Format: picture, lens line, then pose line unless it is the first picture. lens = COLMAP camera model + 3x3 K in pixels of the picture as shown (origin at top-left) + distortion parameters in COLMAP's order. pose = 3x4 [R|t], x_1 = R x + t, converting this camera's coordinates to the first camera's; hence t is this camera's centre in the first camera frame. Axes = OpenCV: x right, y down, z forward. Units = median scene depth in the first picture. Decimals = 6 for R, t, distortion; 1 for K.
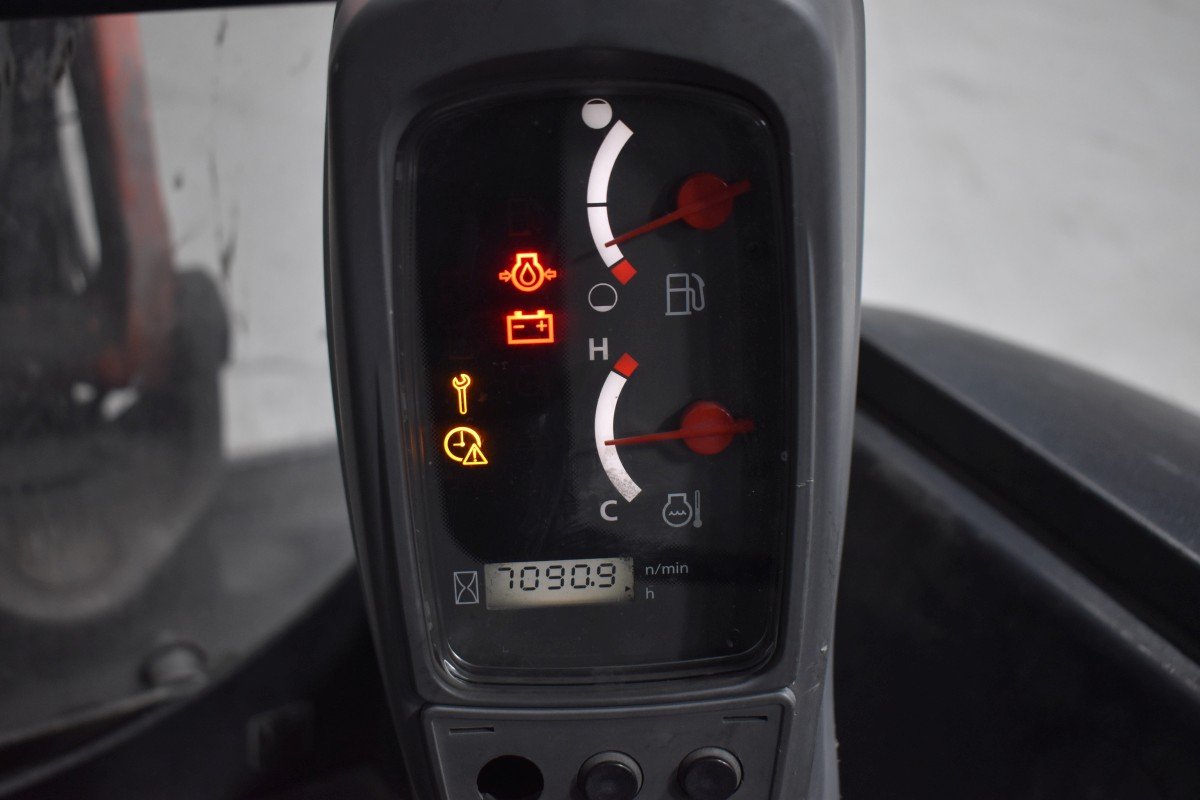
lens RADIAL K [[1382.1, 0, 600.0], [0, 1382.1, 400.0], [0, 0, 1]] dist [-0.000735, -0.000928]
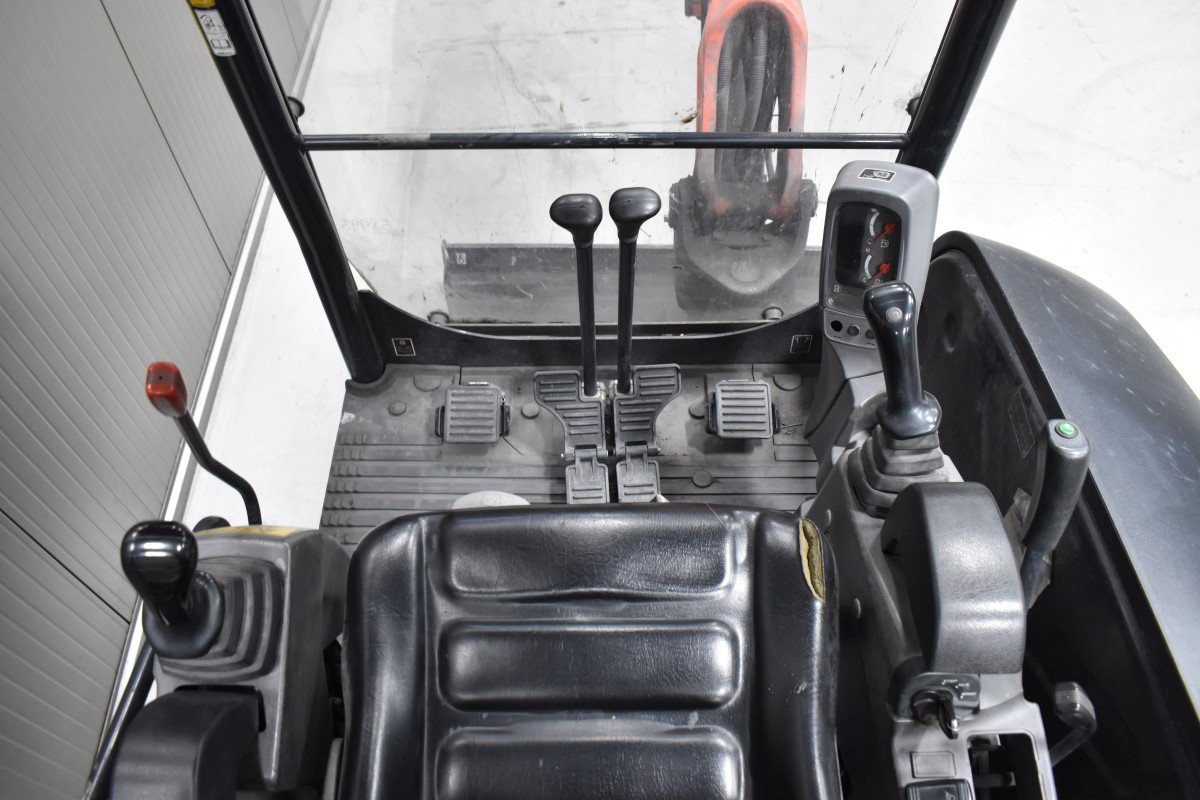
lens RADIAL K [[949.0, 0, 600.0], [0, 949.0, 400.0], [0, 0, 1]] dist [-0.092009, 0.004368]
pose [[0.865176, 0.268464, -0.423554, 0.298936], [-0.177174, 0.953799, 0.242646, -0.067924], [0.469127, -0.134889, 0.872768, -1.034778]]
